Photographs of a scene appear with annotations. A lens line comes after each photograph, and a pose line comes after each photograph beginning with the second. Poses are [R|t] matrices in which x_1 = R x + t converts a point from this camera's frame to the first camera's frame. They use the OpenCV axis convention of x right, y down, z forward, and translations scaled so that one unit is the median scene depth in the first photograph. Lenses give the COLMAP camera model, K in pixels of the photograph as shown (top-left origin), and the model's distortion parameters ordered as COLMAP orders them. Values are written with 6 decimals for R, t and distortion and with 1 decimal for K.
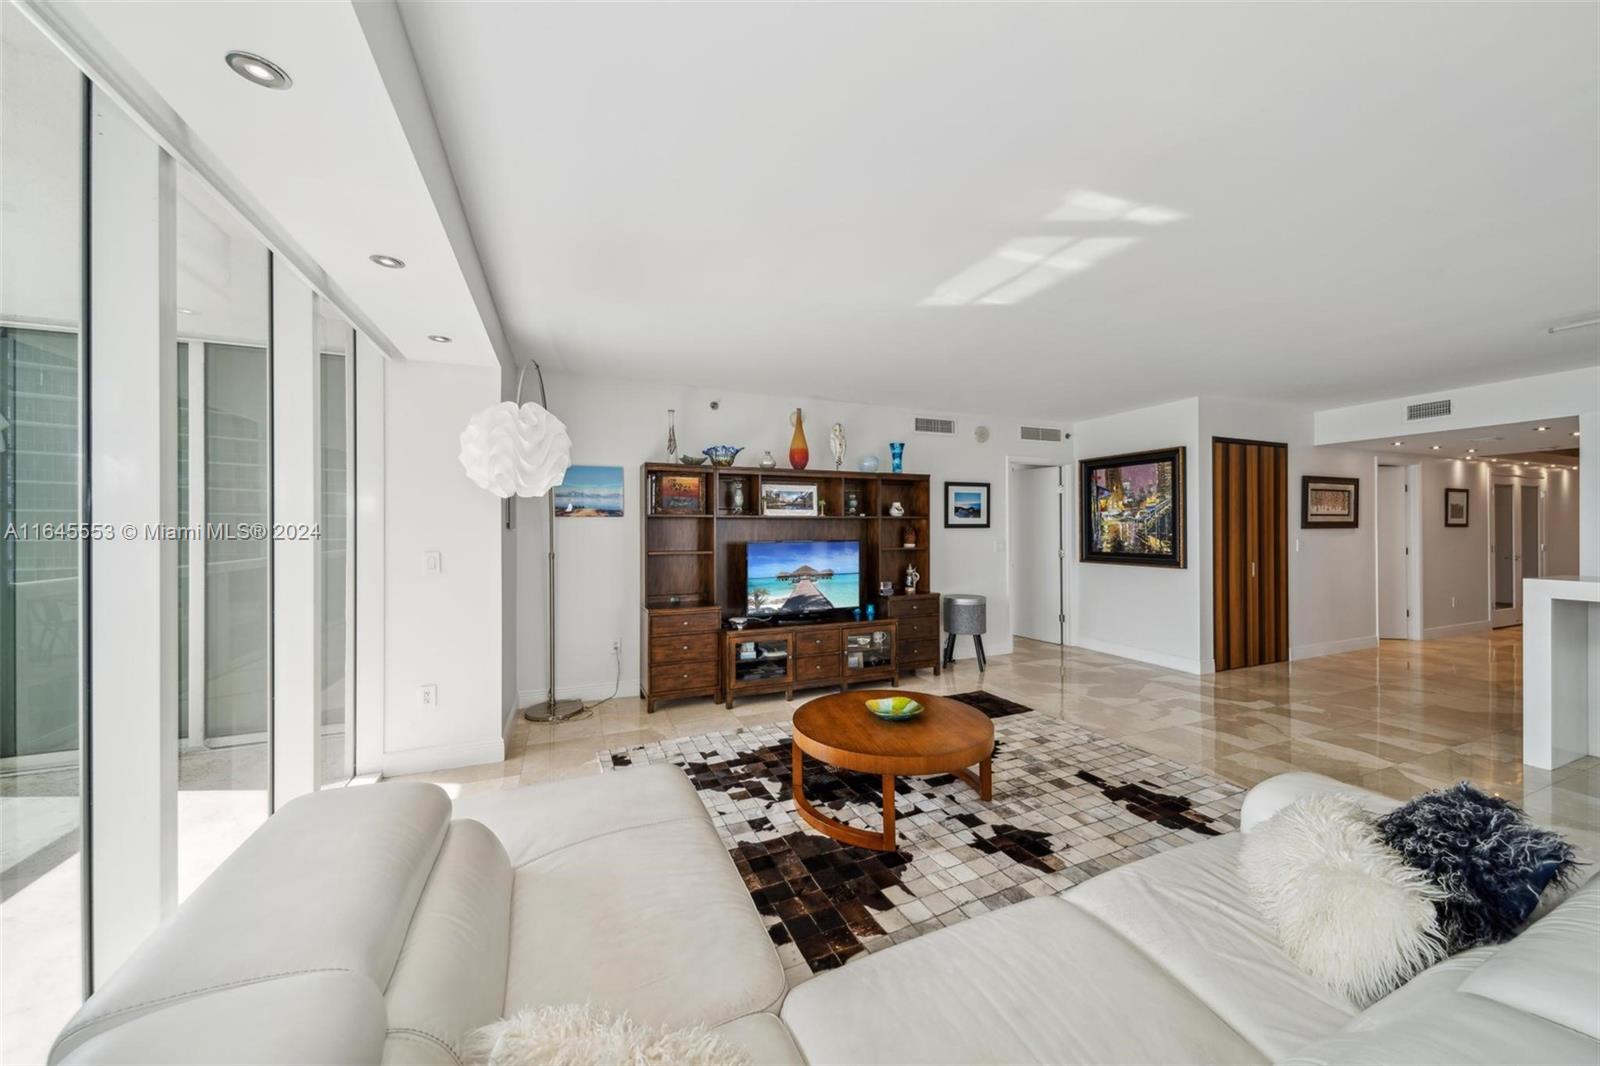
lens RADIAL K [[561.4, 0, 804.0], [0, 561.4, 530.8], [0, 0, 1]] dist [0.018486, -0.005941]
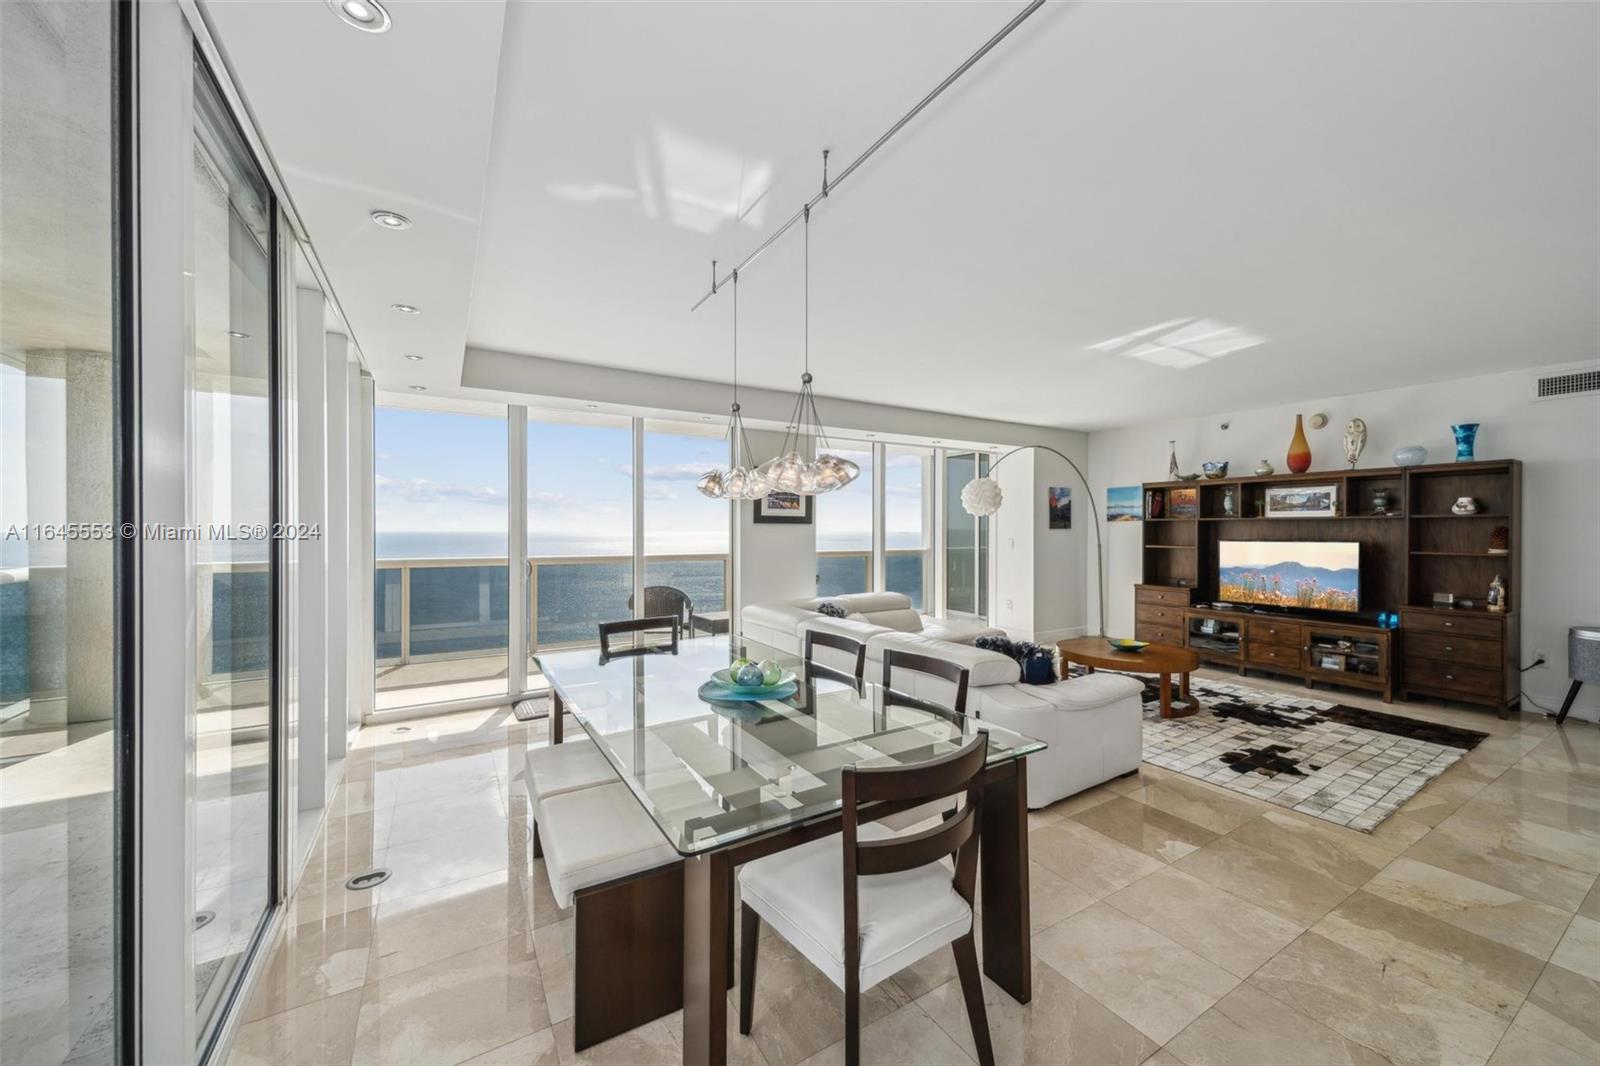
lens RADIAL K [[591.0, 0, 800.0], [0, 591.0, 533.0], [0, 0, 1]] dist [0.020416, -0.006548]
pose [[0.140414, 0.009471, -0.990048, 0.895916], [-0.003706, 0.999952, 0.009040, -0.003328], [0.990086, 0.002400, 0.140443, -0.074045]]
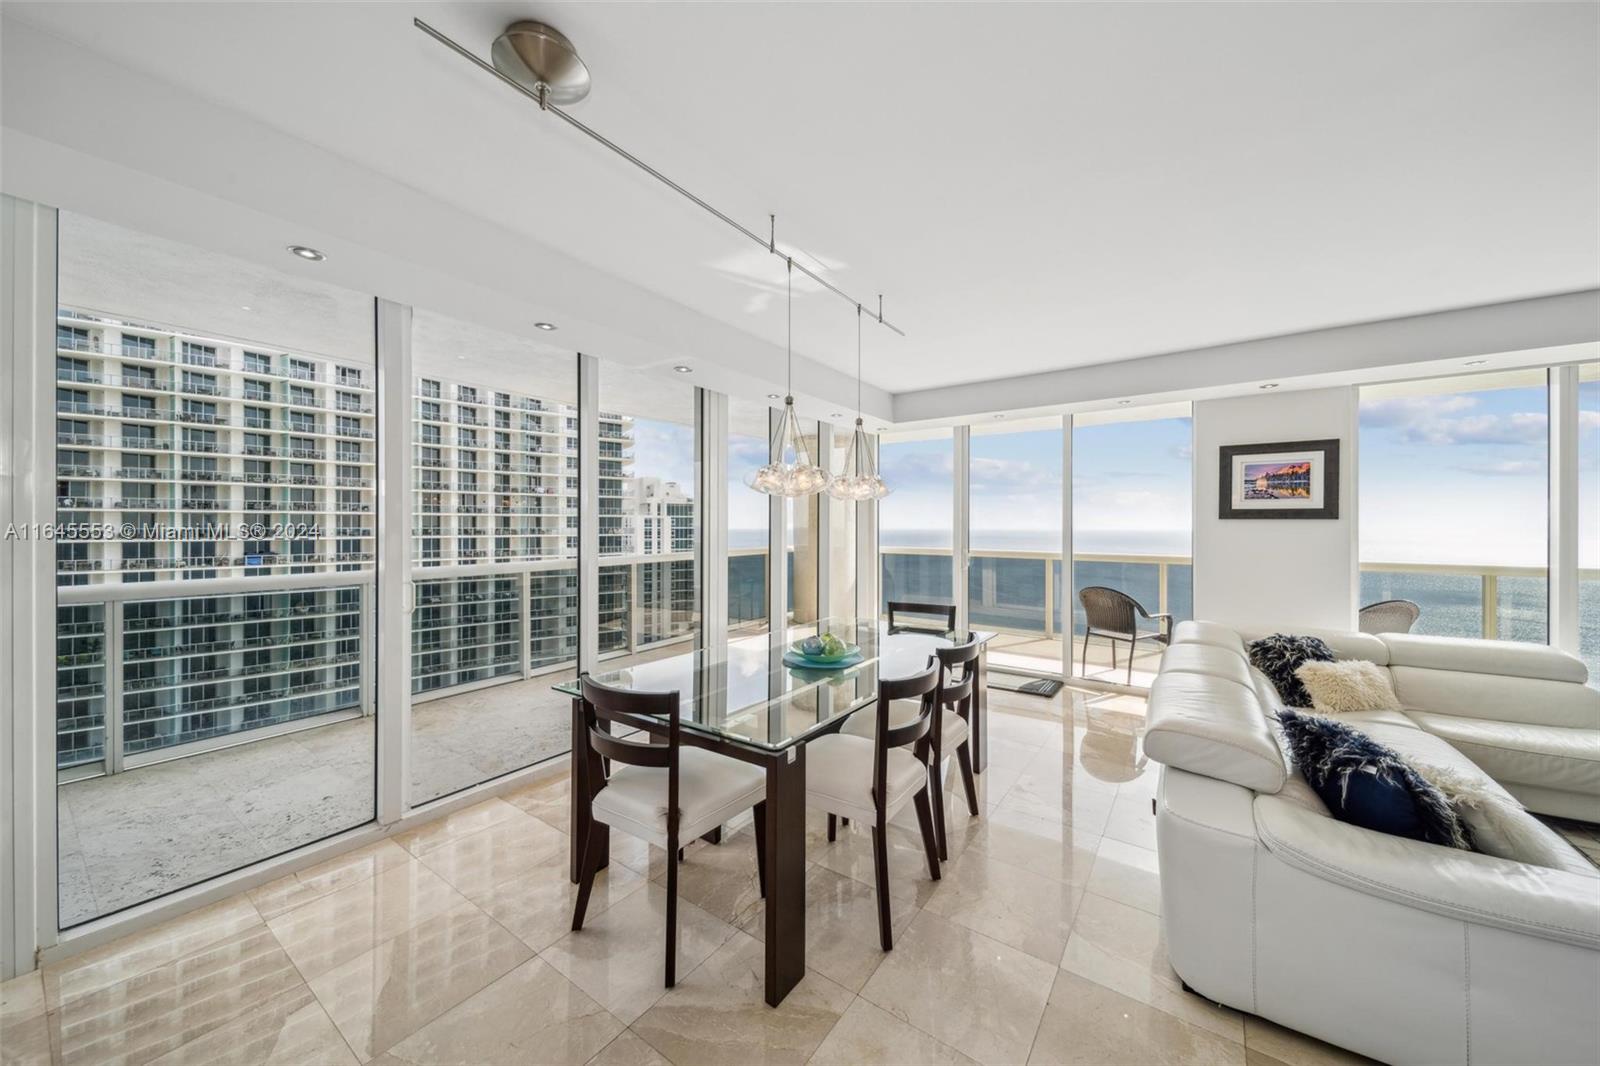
lens RADIAL K [[568.1, 0, 805.2], [0, 568.1, 521.7], [0, 0, 1]] dist [0.023992, -0.006158]
pose [[-0.849678, -0.001061, -0.527301, 0.745764], [0.000400, 0.999996, -0.002658, -0.005509], [0.527302, -0.002469, -0.849674, 0.368570]]
